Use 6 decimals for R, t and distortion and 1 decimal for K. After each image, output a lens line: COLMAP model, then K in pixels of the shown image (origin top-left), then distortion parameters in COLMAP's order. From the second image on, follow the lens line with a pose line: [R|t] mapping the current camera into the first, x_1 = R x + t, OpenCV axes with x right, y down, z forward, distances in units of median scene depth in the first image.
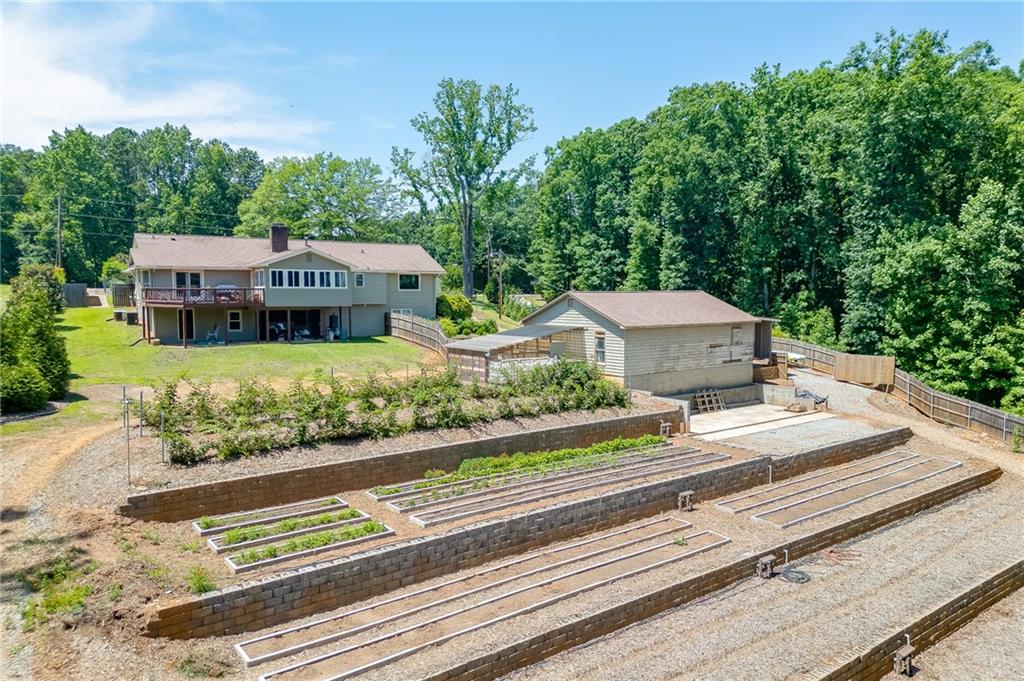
lens RADIAL K [[714.1, 0, 509.6], [0, 714.1, 343.7], [0, 0, 1]] dist [0.081539, -0.073041]
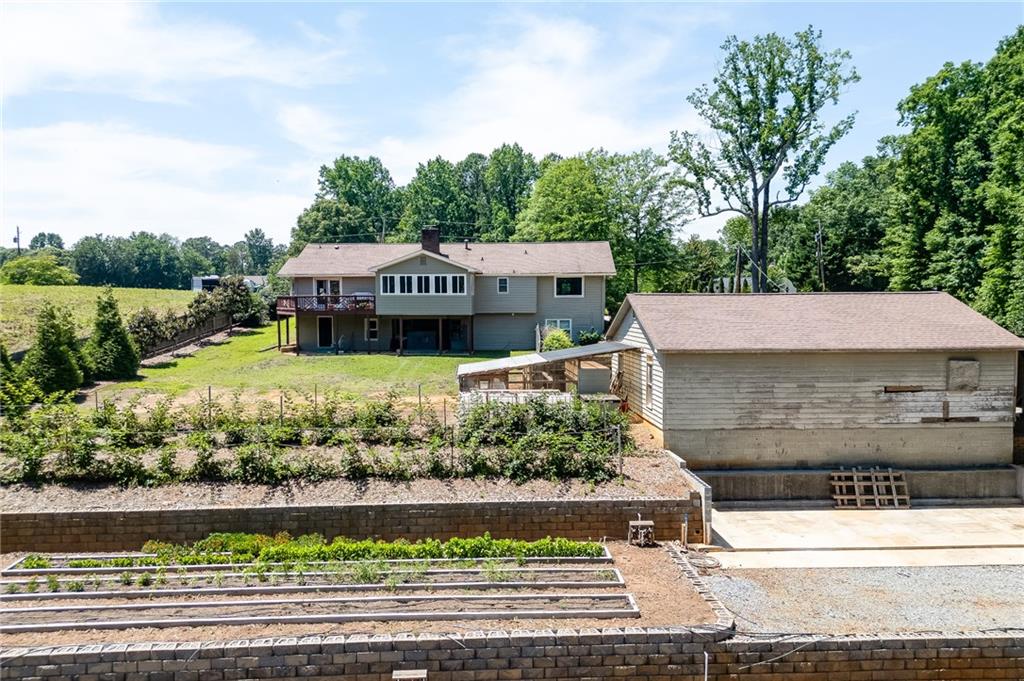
lens RADIAL K [[714.1, 0, 509.6], [0, 714.1, 343.7], [0, 0, 1]] dist [0.081539, -0.073041]
pose [[0.817905, 0.029955, -0.574573, 0.330468], [-0.037649, 0.999290, -0.001496, -0.018699], [0.574121, 0.022856, 0.818452, 0.335197]]
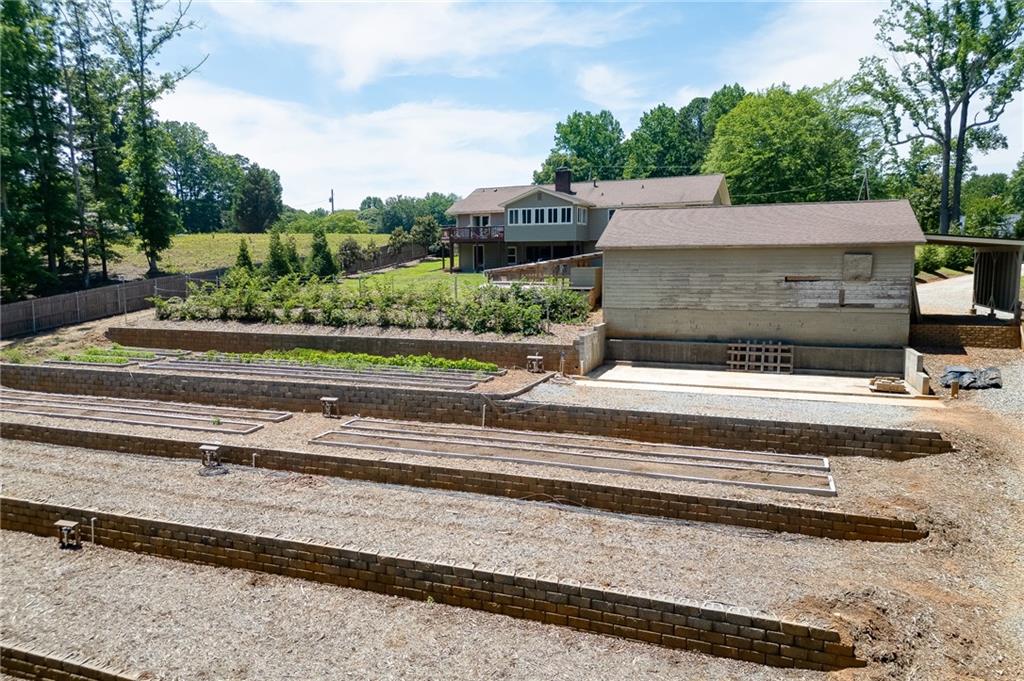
lens RADIAL K [[714.1, 0, 509.6], [0, 714.1, 343.7], [0, 0, 1]] dist [0.081539, -0.073041]
pose [[0.528680, 0.096348, -0.843335, 0.655432], [-0.057355, 0.995321, 0.077756, 0.023482], [0.846881, 0.007262, 0.531732, 0.379911]]
